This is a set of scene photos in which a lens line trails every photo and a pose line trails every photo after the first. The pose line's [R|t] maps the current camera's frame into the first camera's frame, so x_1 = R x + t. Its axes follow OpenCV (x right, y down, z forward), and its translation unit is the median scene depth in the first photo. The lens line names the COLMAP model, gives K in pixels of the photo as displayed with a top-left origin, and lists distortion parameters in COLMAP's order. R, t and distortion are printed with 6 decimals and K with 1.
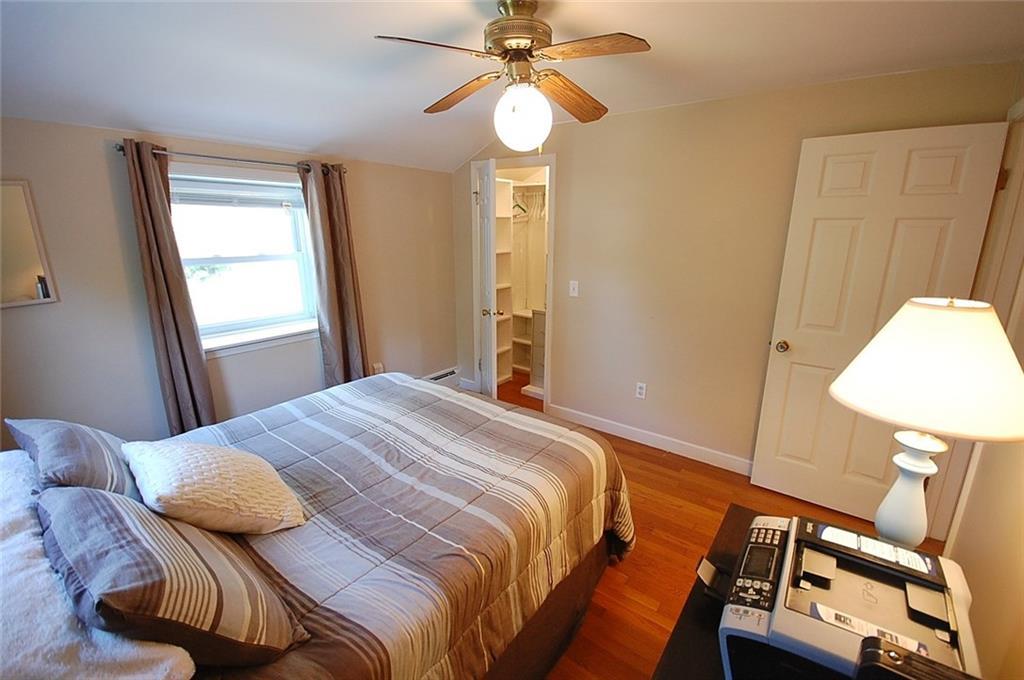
lens RADIAL K [[448.6, 0, 516.4], [0, 448.6, 340.5], [0, 0, 1]] dist [-0.001800, -0.000734]
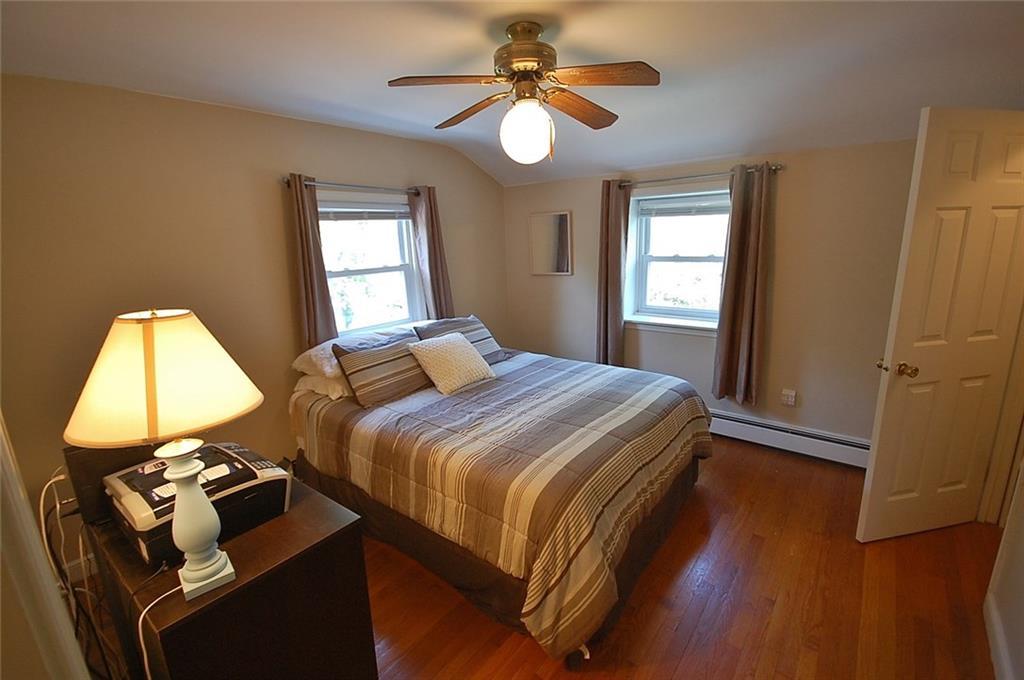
lens RADIAL K [[448.6, 0, 517.7], [0, 448.6, 340.3], [0, 0, 1]] dist [-0.001800, -0.000734]
pose [[-0.017119, 0.221897, -0.974920, 0.826565], [-0.216734, 0.951056, 0.220271, -0.184843], [0.976081, 0.215069, 0.031812, 0.748363]]
